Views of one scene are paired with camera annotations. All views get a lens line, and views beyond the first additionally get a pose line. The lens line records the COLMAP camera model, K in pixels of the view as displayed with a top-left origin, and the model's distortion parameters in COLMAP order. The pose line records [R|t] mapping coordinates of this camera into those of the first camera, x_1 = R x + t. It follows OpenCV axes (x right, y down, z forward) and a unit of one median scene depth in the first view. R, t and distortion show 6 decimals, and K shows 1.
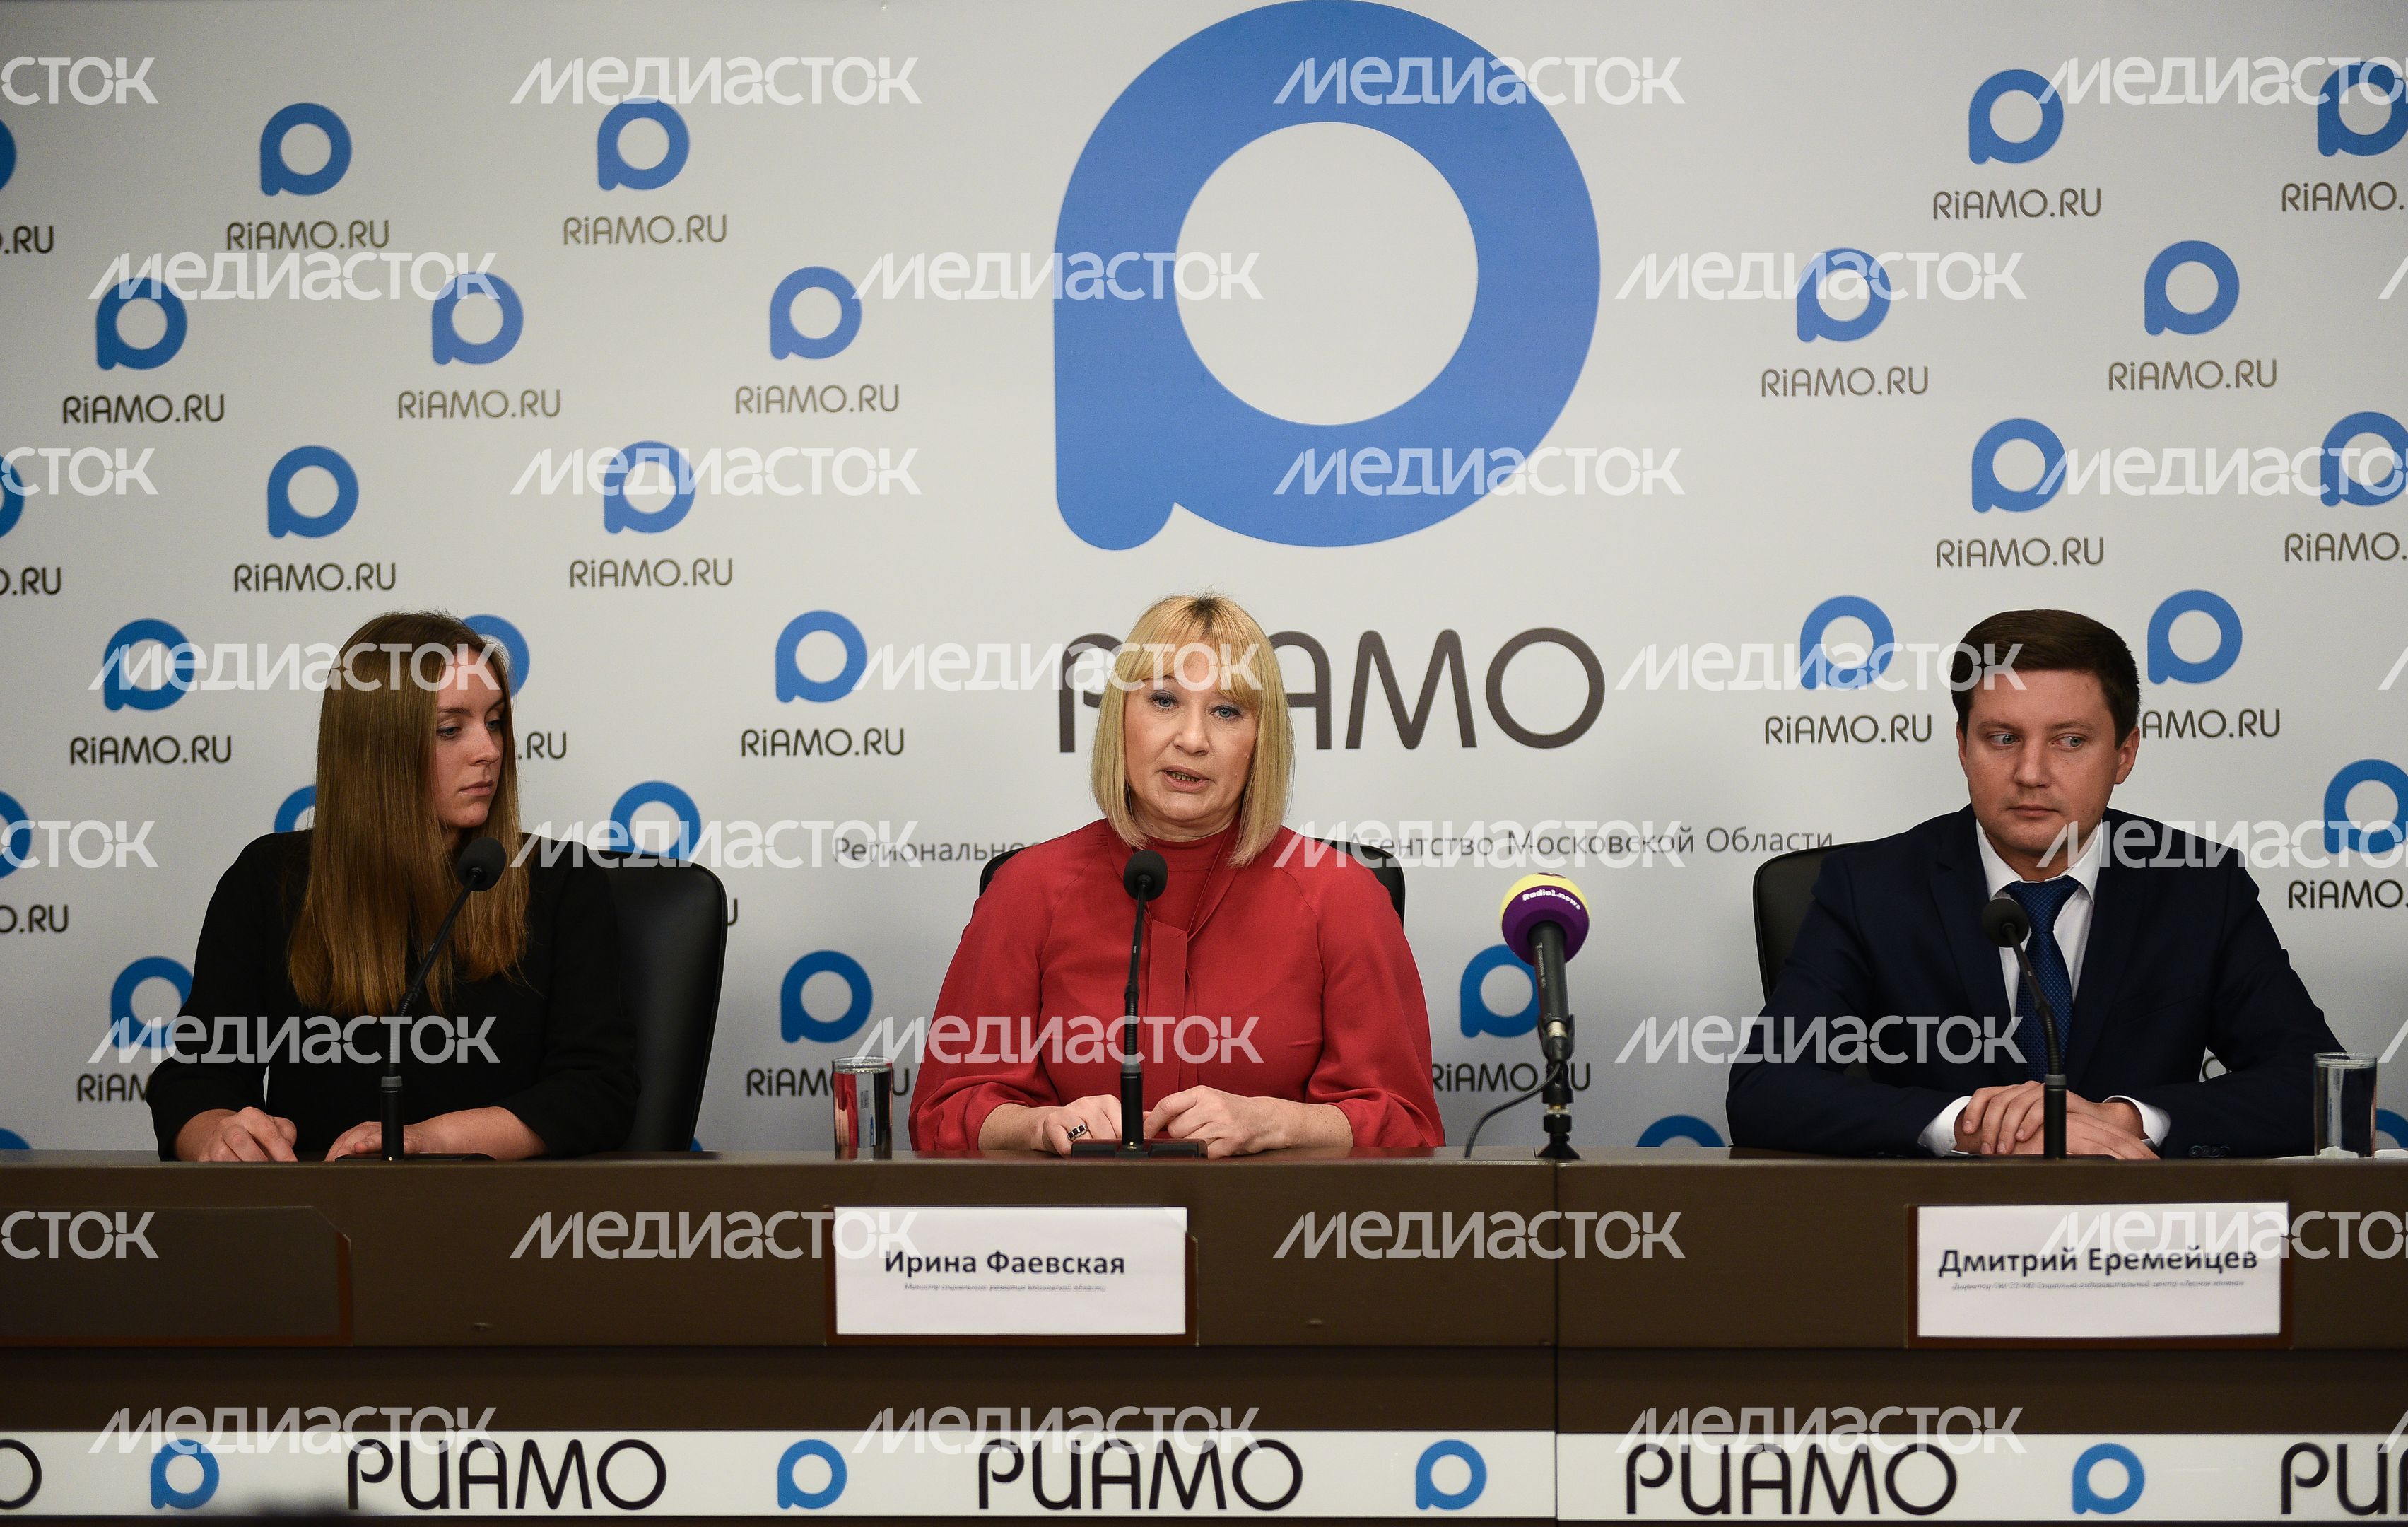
lens RADIAL K [[3943.1, 0, 1204.0], [0, 3943.1, 763.5], [0, 0, 1]] dist [-0.008408, -0.062262]
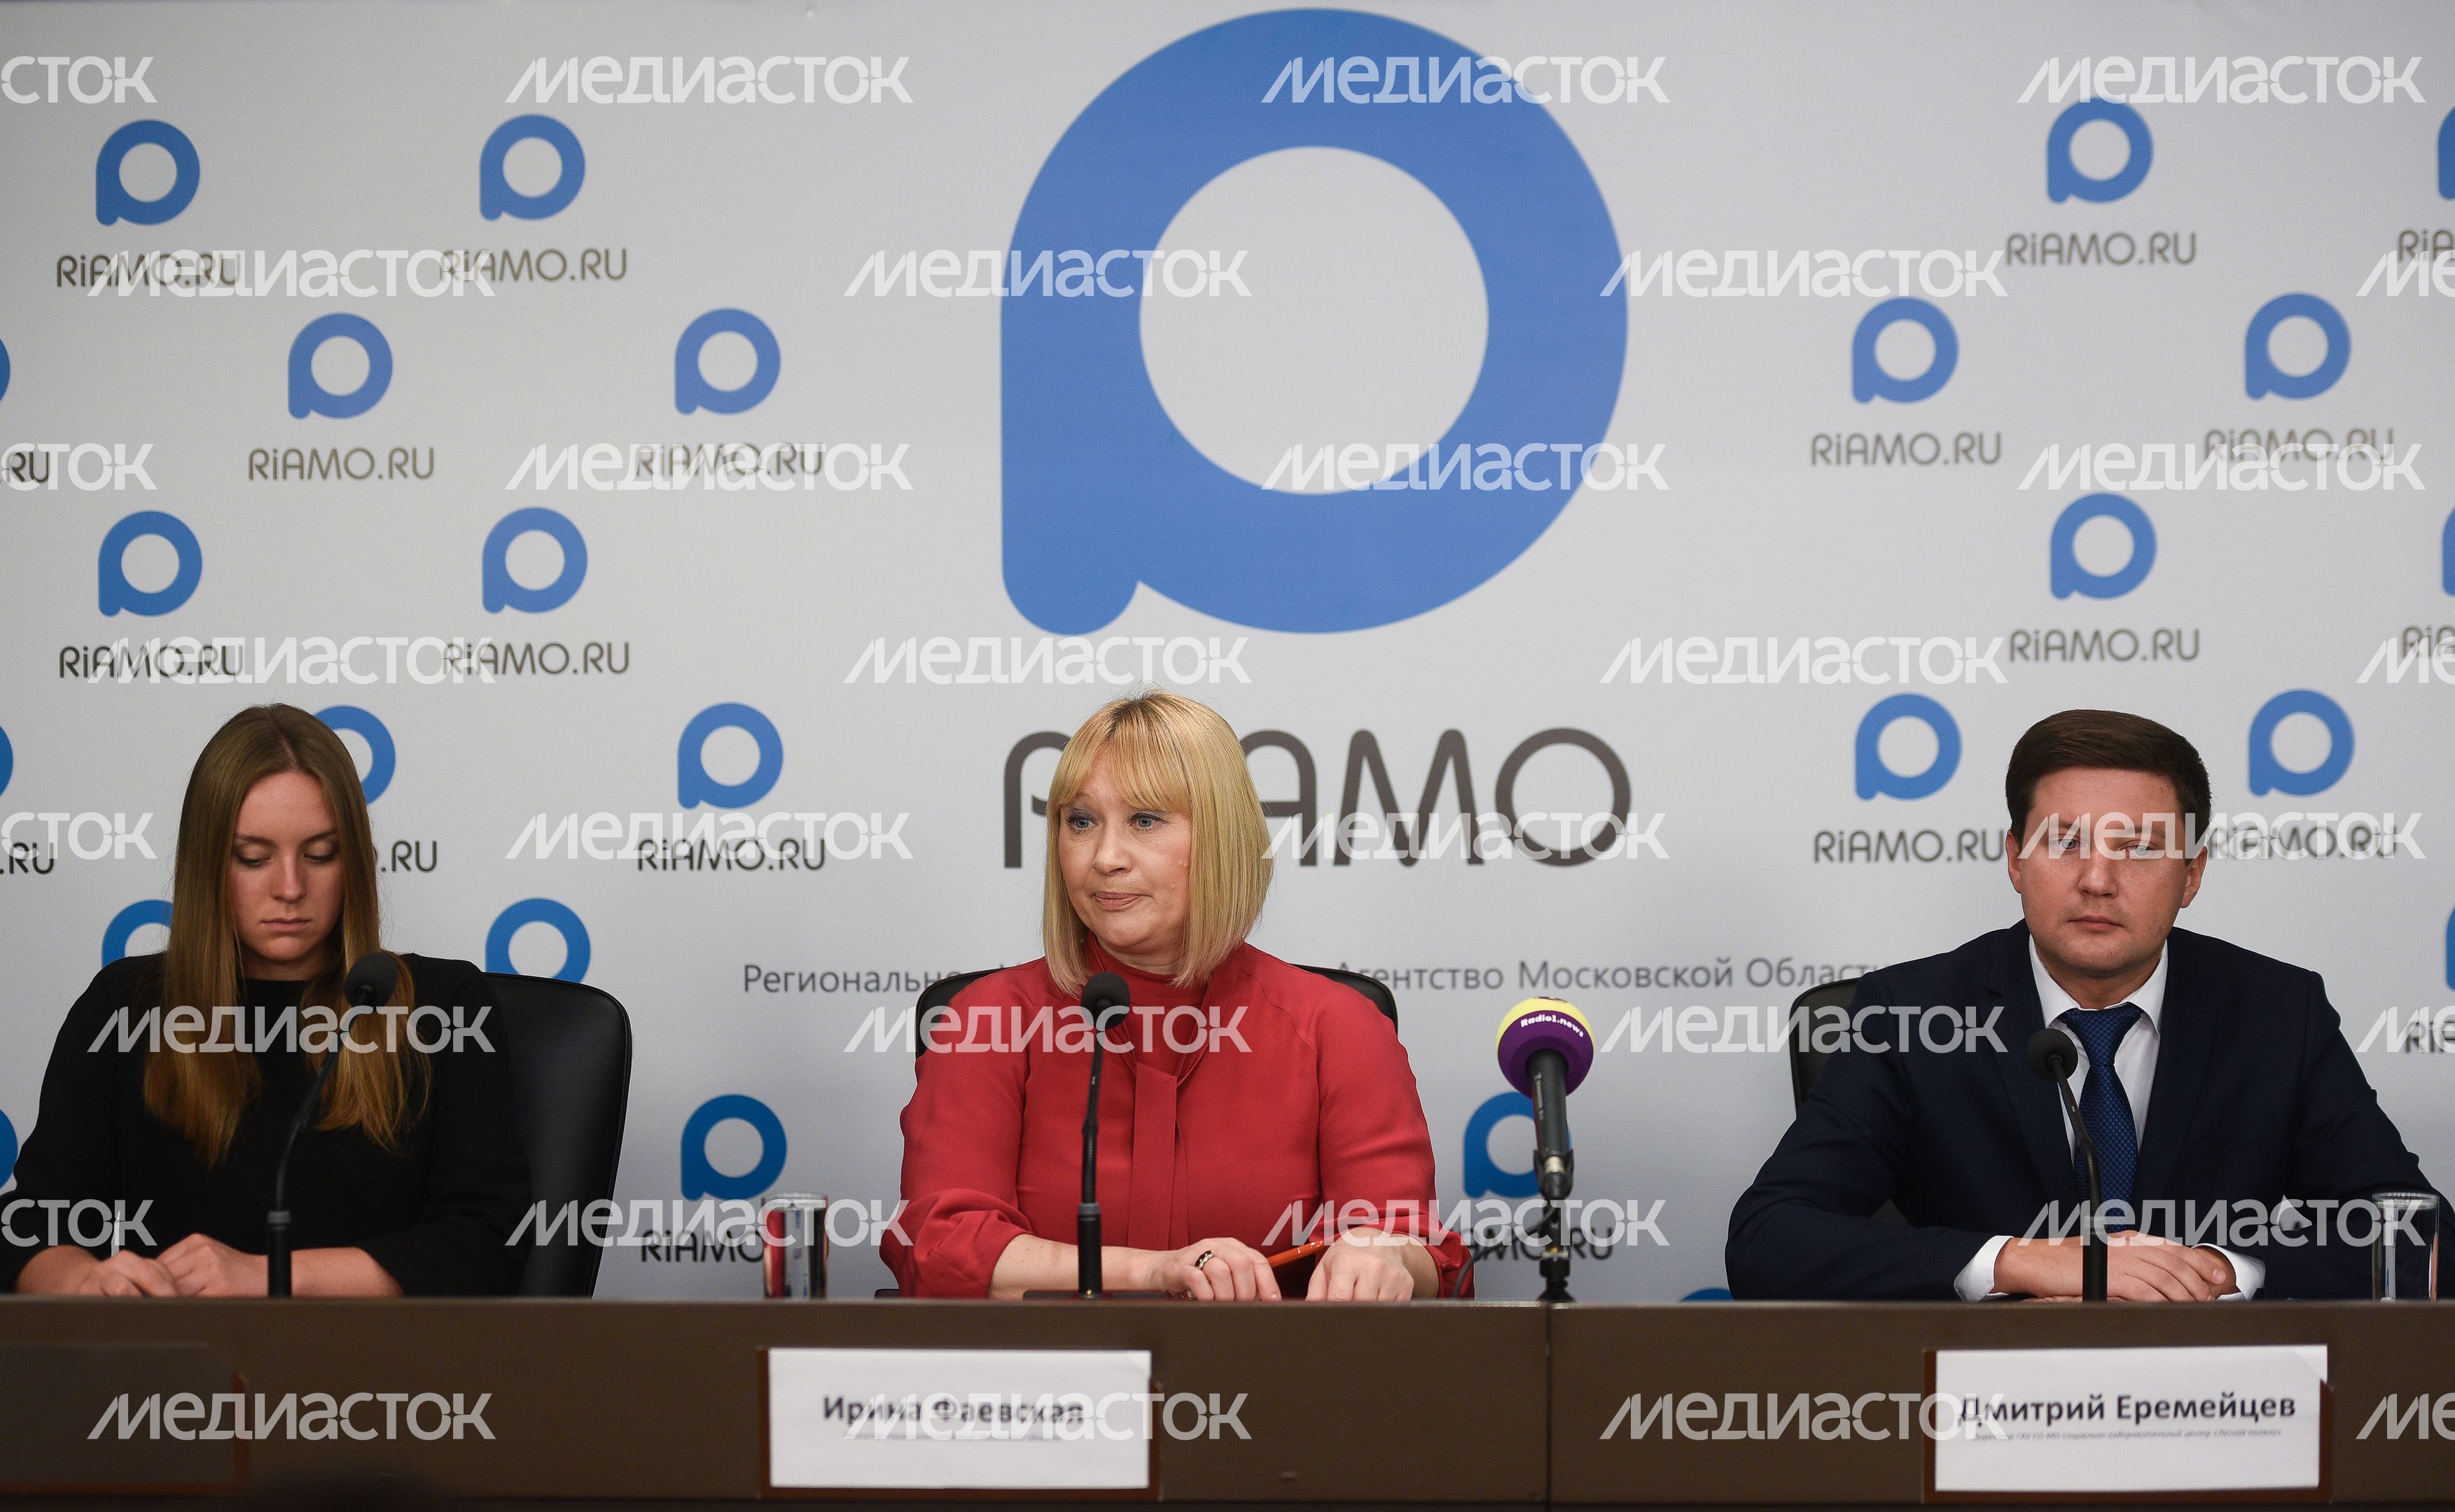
lens RADIAL K [[5047.3, 0, 1227.5], [0, 5047.3, 756.0], [0, 0, 1]] dist [-0.159082, -0.017640]
pose [[0.999914, 0.006146, 0.011565, -0.000609], [-0.005814, 0.999577, -0.028506, 0.004978], [-0.011736, 0.028437, 0.999527, -0.140484]]
